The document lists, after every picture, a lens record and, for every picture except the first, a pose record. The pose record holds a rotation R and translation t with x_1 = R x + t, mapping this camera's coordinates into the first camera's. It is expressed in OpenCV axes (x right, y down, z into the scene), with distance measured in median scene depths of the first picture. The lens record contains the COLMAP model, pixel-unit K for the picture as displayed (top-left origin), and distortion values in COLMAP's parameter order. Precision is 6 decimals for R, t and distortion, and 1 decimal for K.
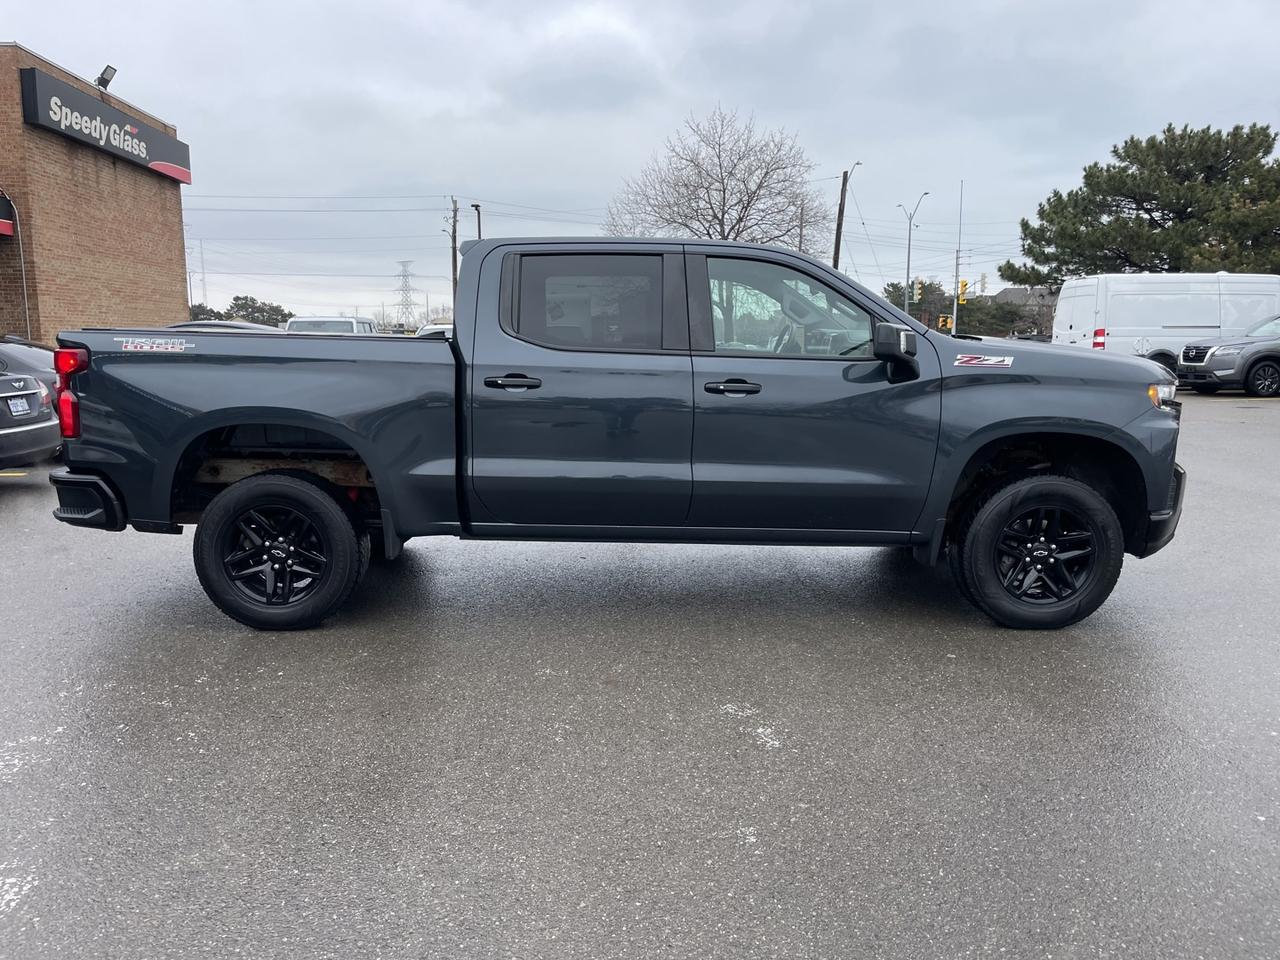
lens RADIAL K [[975.2, 0, 628.5], [0, 975.2, 476.2], [0, 0, 1]] dist [0.089175, -0.116663]
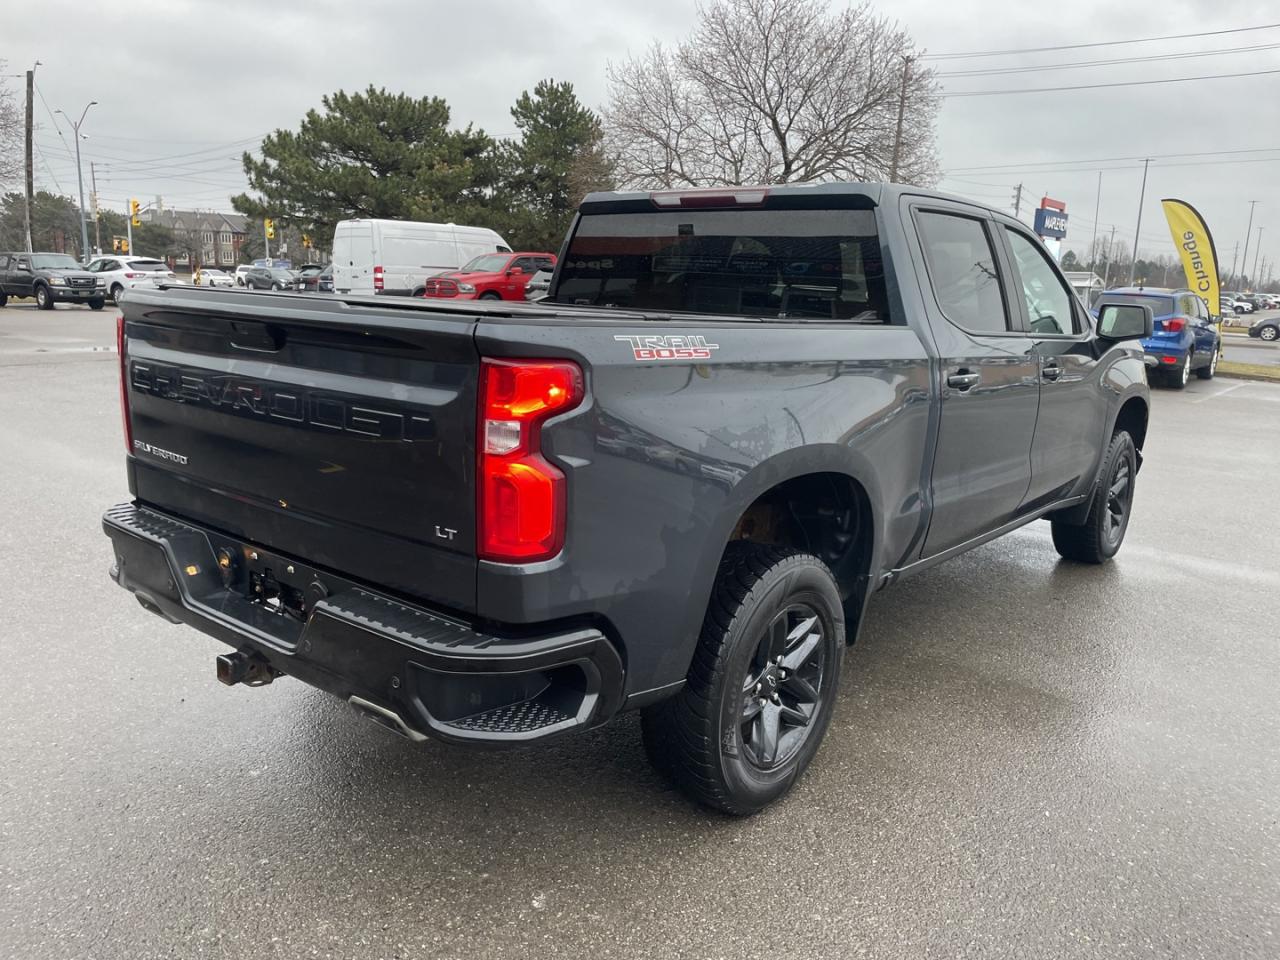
lens RADIAL K [[977.2, 0, 632.7], [0, 977.2, 481.8], [0, 0, 1]] dist [0.081637, -0.111683]
pose [[0.681052, -0.127704, 0.721013, -0.137033], [0.070773, 0.991545, 0.108769, -0.000075], [-0.728807, -0.023049, 0.684331, -0.023691]]
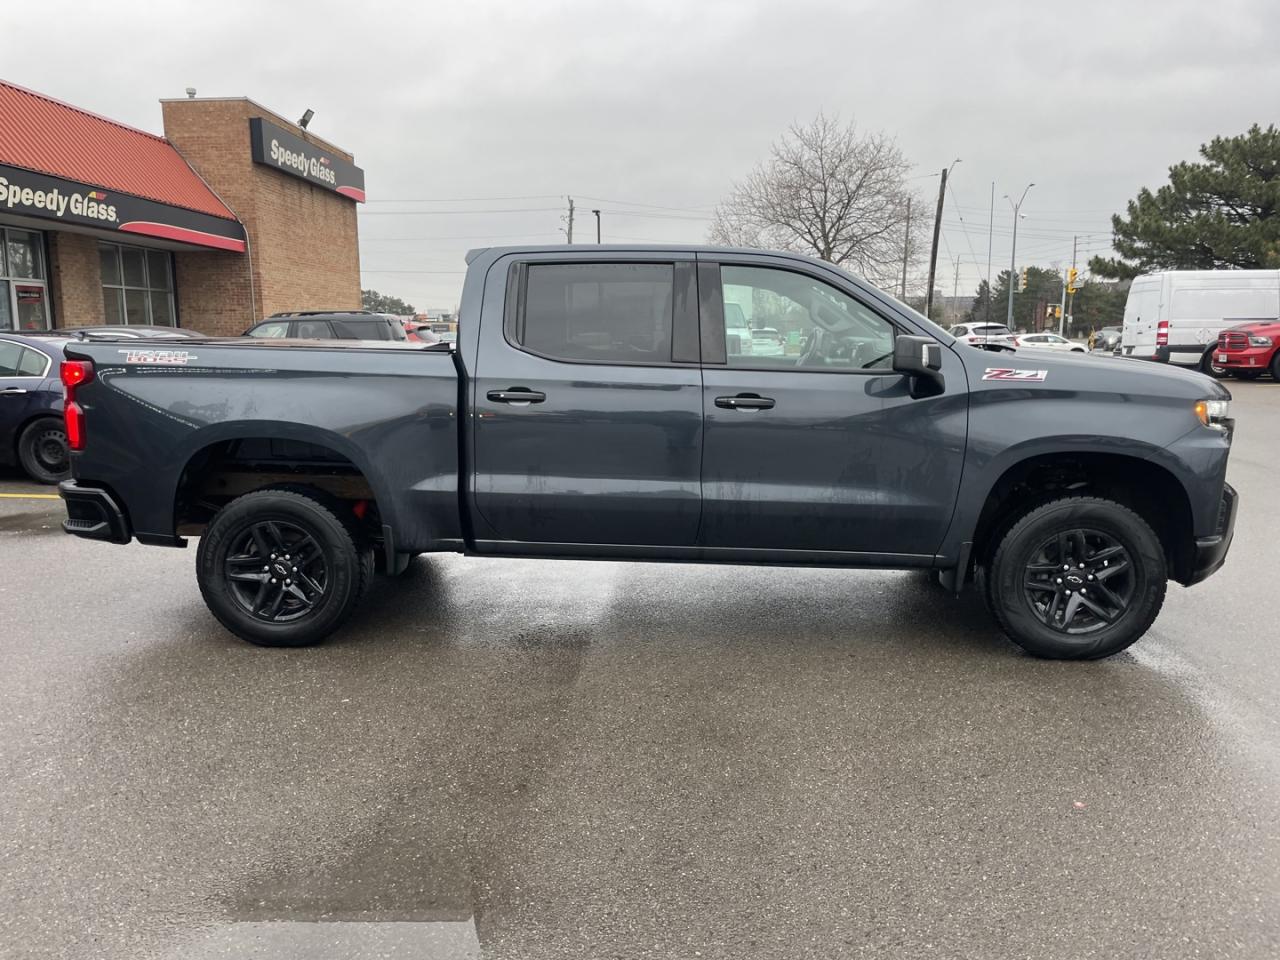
lens RADIAL K [[977.2, 0, 632.7], [0, 977.2, 481.8], [0, 0, 1]] dist [0.081637, -0.111683]
pose [[0.994835, 0.012244, -0.100763, 0.000999], [-0.010715, 0.999819, 0.015701, 0.013157], [0.100937, -0.014540, 0.994787, -0.111226]]
